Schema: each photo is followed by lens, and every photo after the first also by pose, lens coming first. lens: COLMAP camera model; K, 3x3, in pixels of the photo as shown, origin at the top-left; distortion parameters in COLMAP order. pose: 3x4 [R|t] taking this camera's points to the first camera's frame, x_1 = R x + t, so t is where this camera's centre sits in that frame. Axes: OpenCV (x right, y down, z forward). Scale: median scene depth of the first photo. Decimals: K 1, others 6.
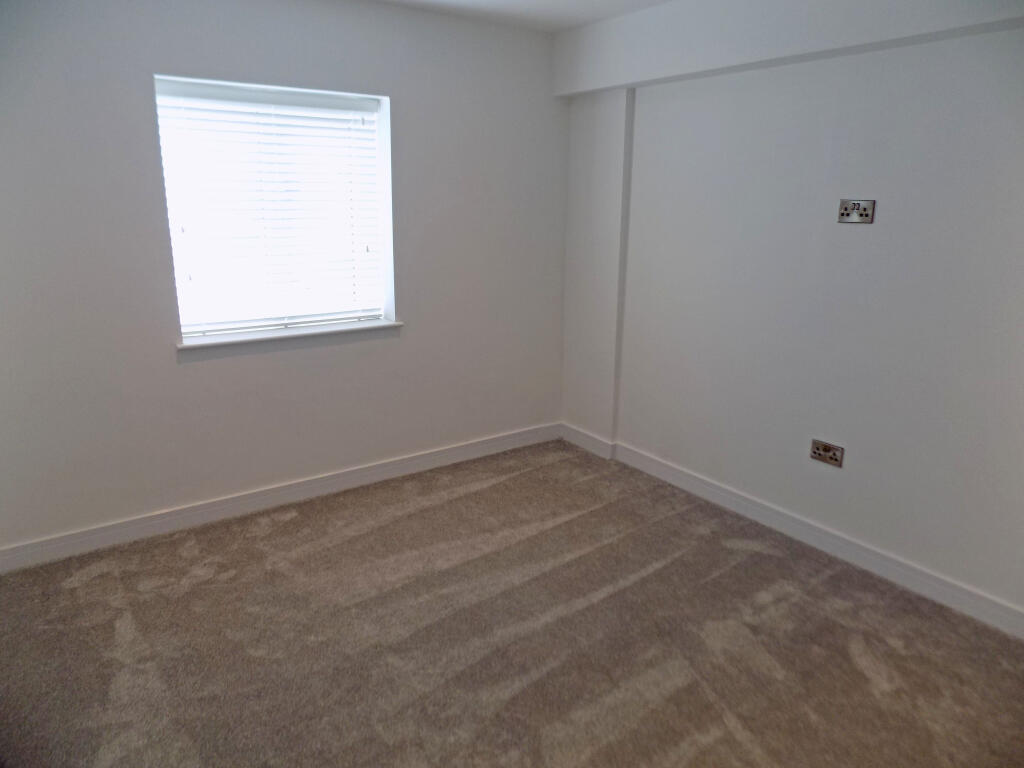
lens RADIAL K [[686.1, 0, 528.9], [0, 686.1, 380.8], [0, 0, 1]] dist [-0.087137, 0.067230]
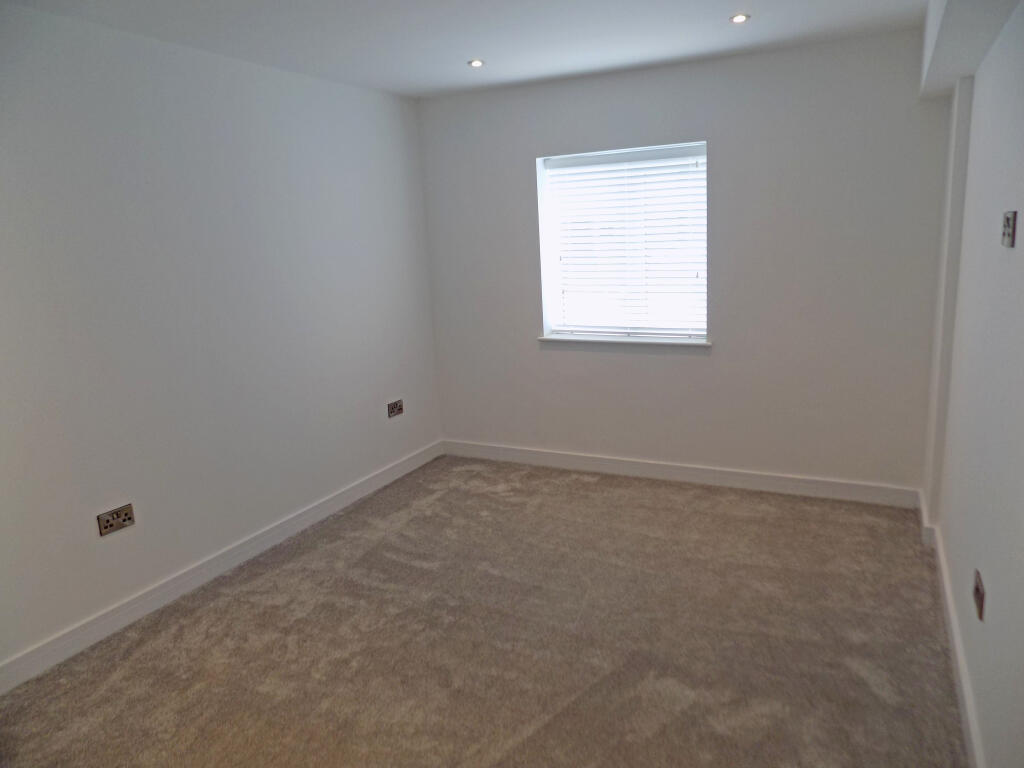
lens RADIAL K [[686.1, 0, 528.9], [0, 686.1, 380.8], [0, 0, 1]] dist [-0.087137, 0.067230]
pose [[0.462555, 0.150221, -0.873772, 0.705896], [-0.178570, 0.981129, 0.074147, -0.060177], [0.868421, 0.121733, 0.480651, 0.253247]]
